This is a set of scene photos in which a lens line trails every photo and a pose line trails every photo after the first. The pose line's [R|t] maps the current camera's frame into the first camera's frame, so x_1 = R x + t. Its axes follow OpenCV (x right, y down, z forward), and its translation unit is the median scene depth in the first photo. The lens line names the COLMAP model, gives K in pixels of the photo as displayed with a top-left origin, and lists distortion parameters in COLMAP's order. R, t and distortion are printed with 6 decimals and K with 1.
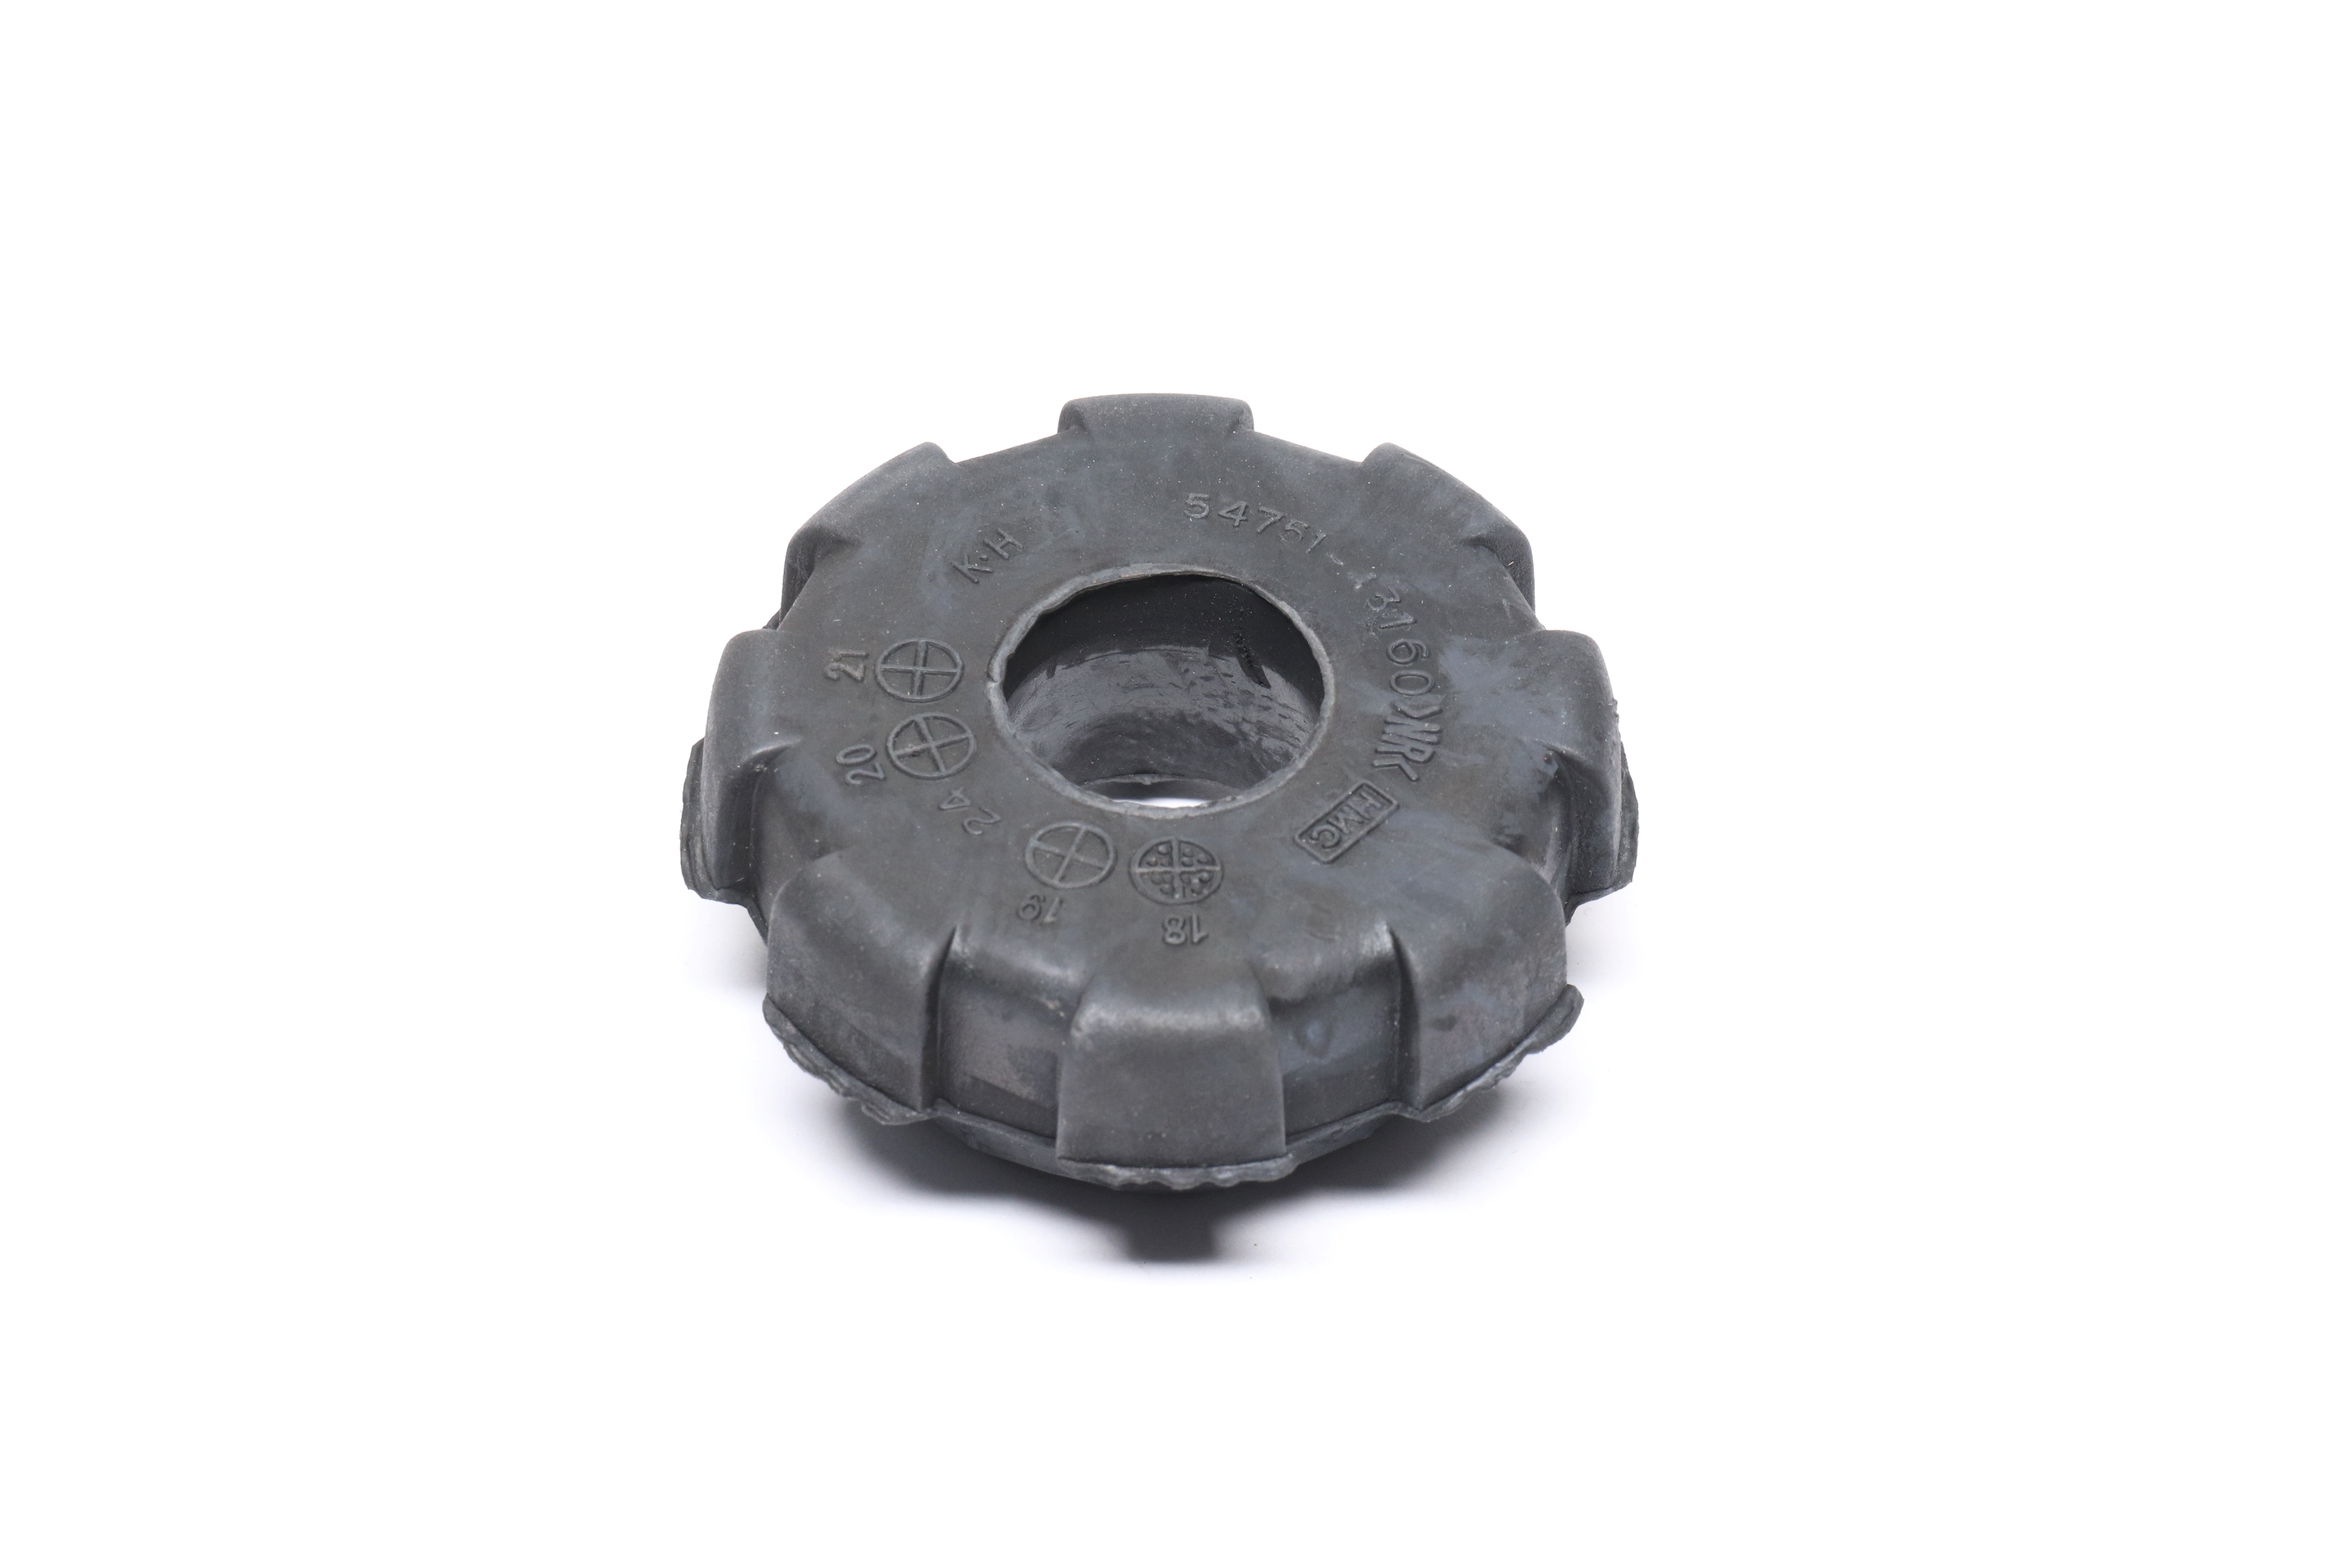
lens RADIAL K [[6165.5, 0, 1176.0], [0, 6165.5, 784.0], [0, 0, 1]] dist [-0.024521, 0.006260]
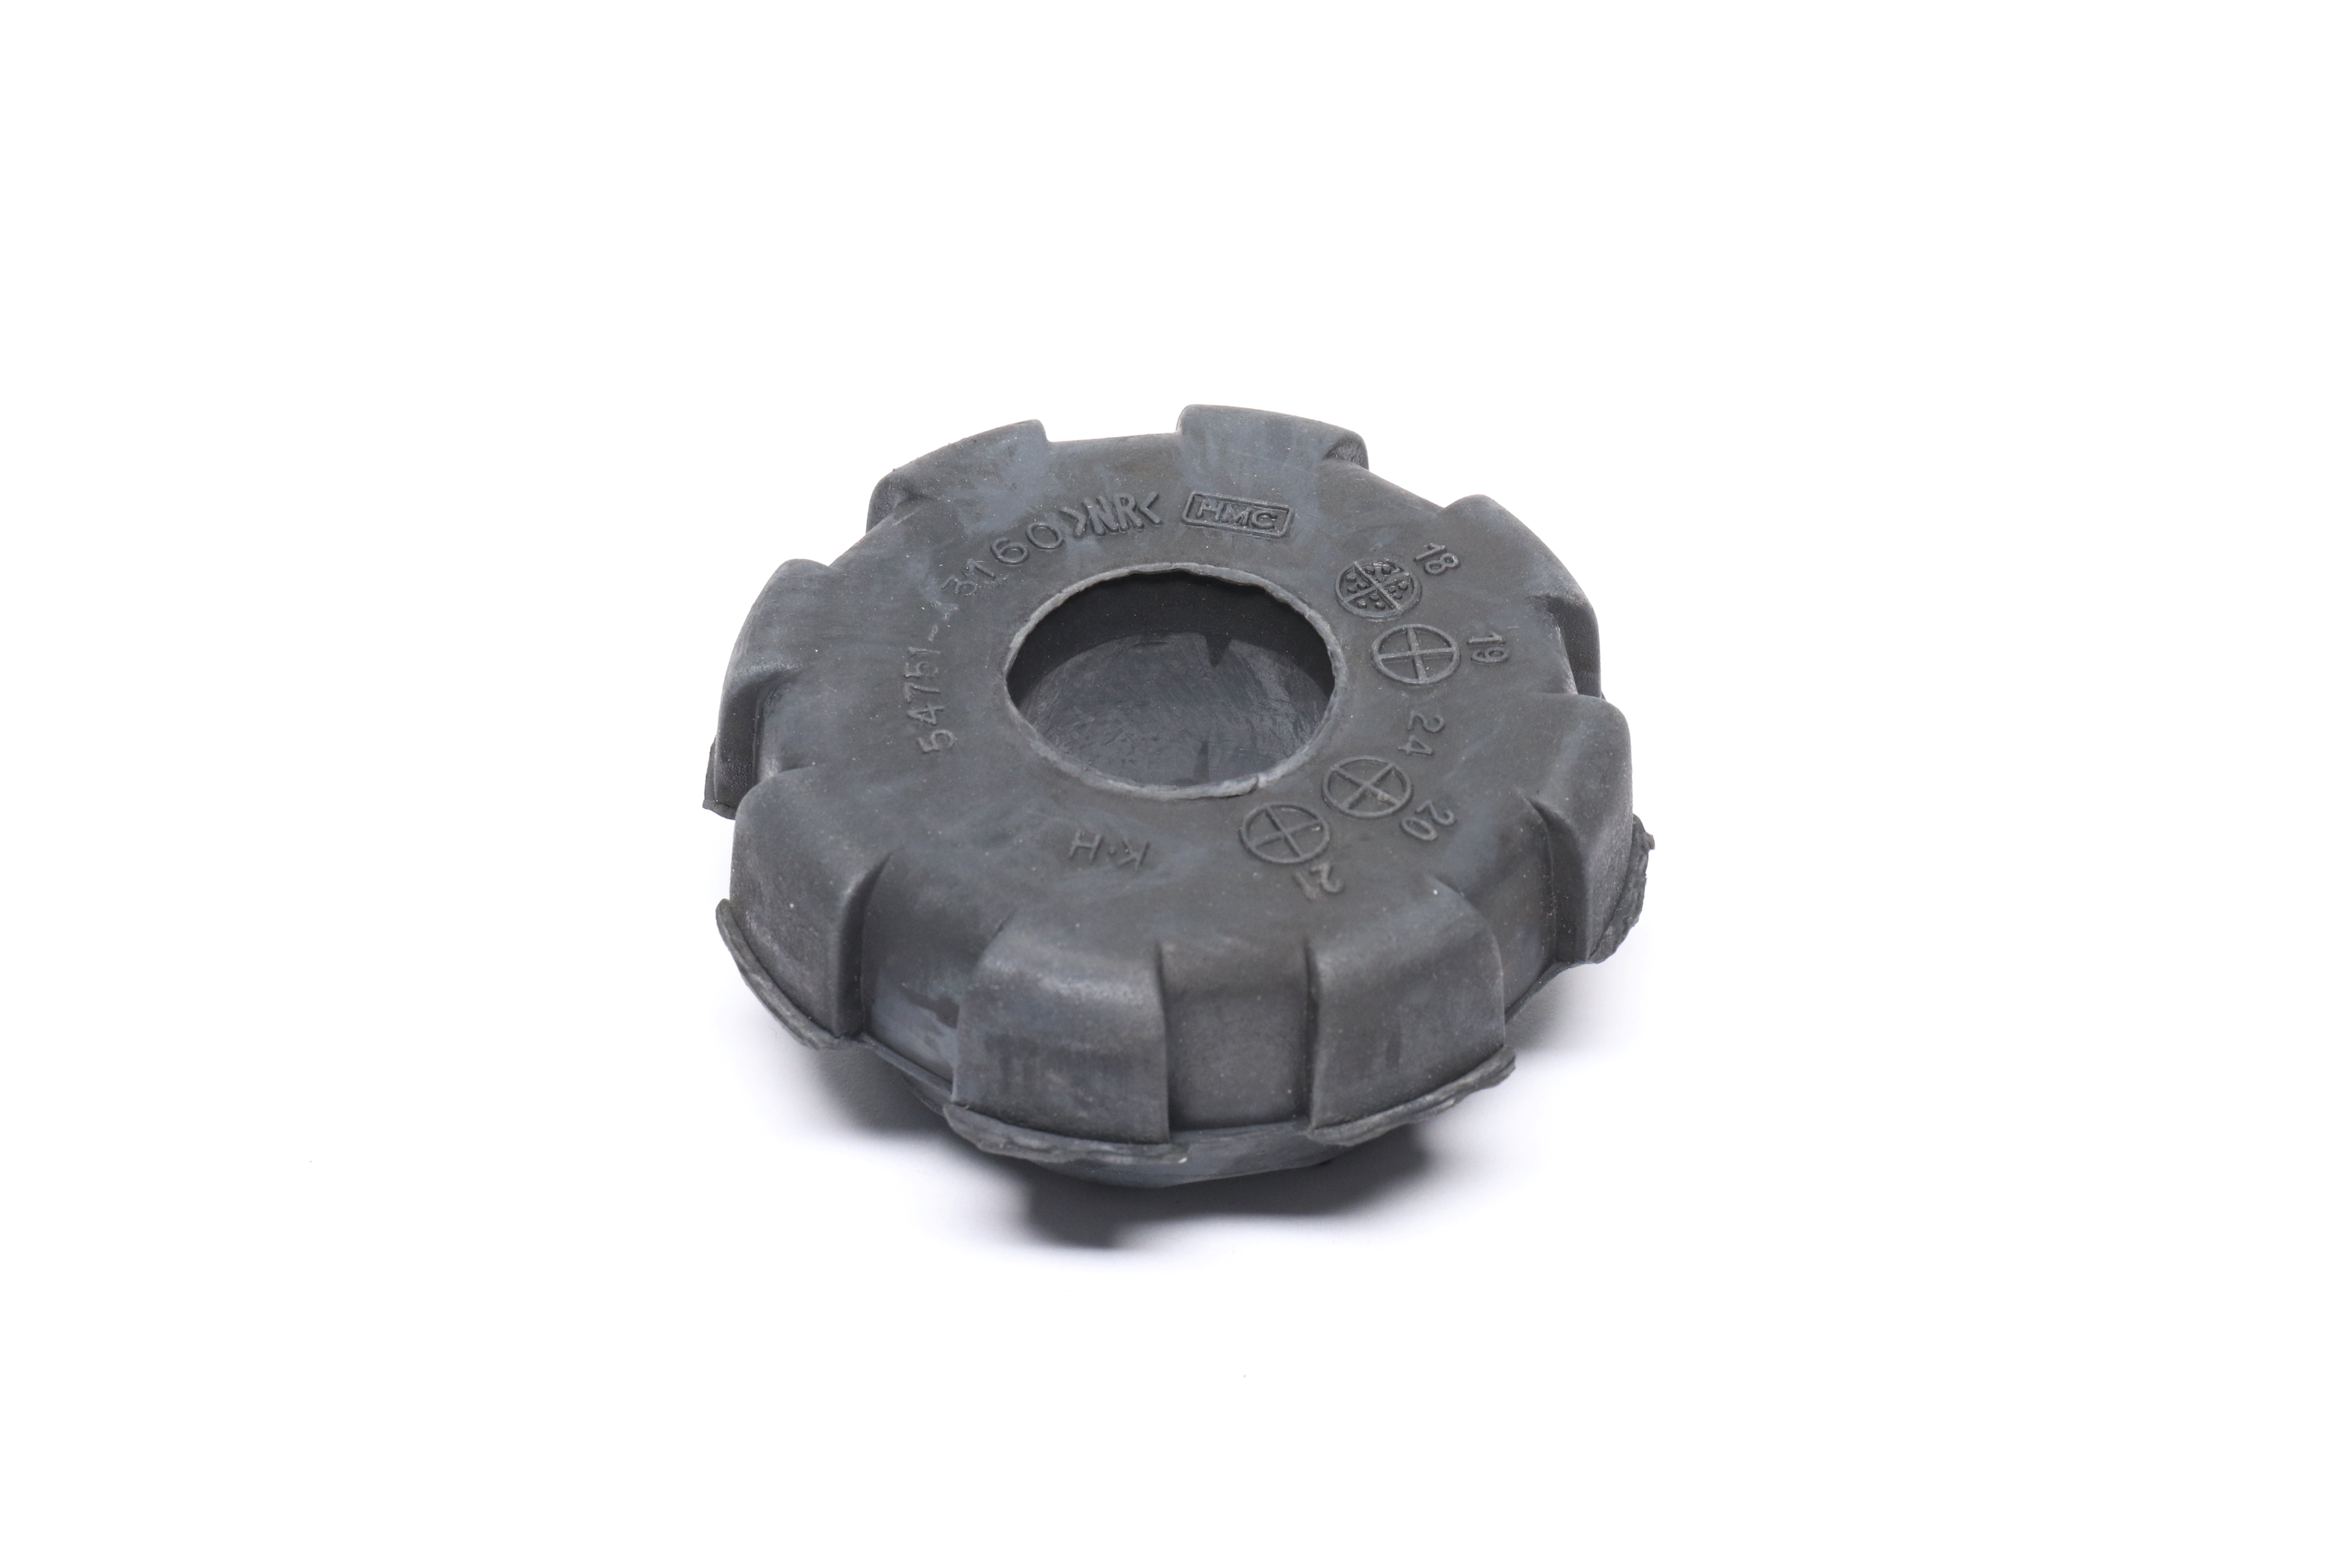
lens RADIAL K [[6165.5, 0, 1176.0], [0, 6165.5, 784.0], [0, 0, 1]] dist [-0.024521, 0.006260]
pose [[-0.502532, -0.622178, 0.600297, -0.608589], [0.624903, 0.218431, 0.749523, -0.755718], [-0.597460, 0.751786, 0.279032, 0.727392]]
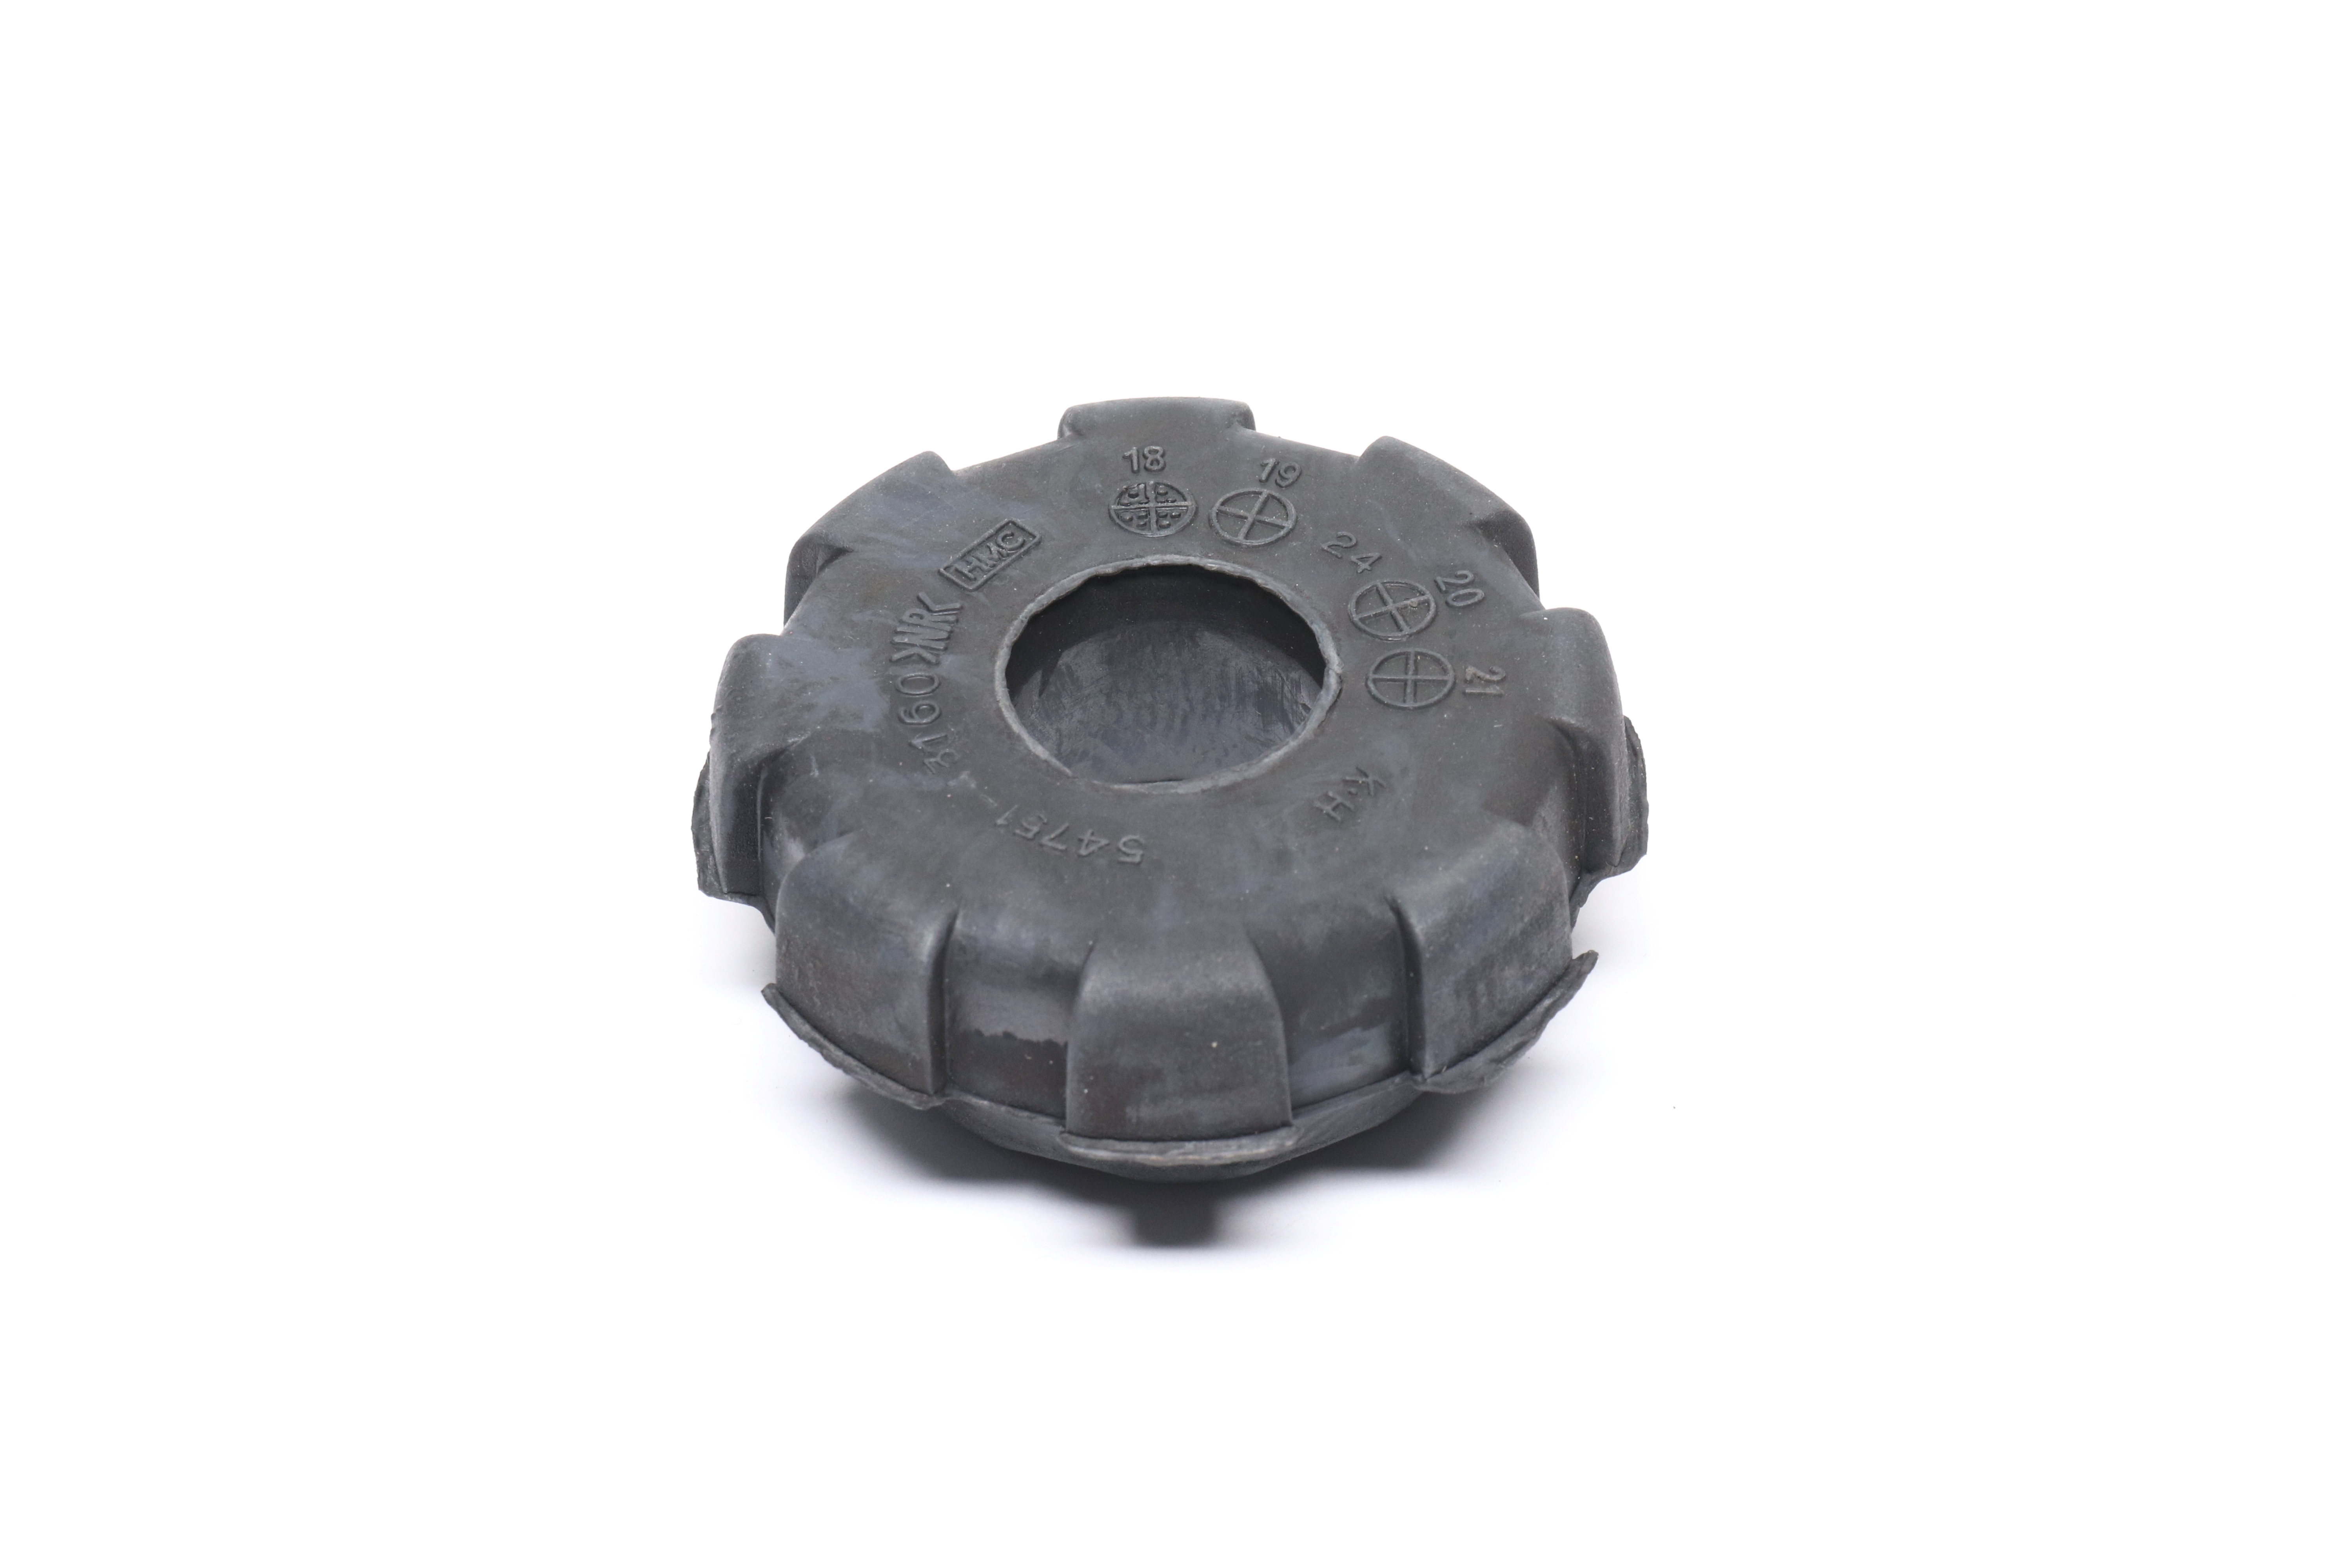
lens RADIAL K [[6165.5, 0, 1176.0], [0, 6165.5, 784.0], [0, 0, 1]] dist [-0.024521, 0.006260]
pose [[-0.999986, 0.005302, -0.000425, -0.003144], [-0.000642, -0.040977, 0.999160, -1.009853], [0.005280, 0.999146, 0.040980, 0.968904]]
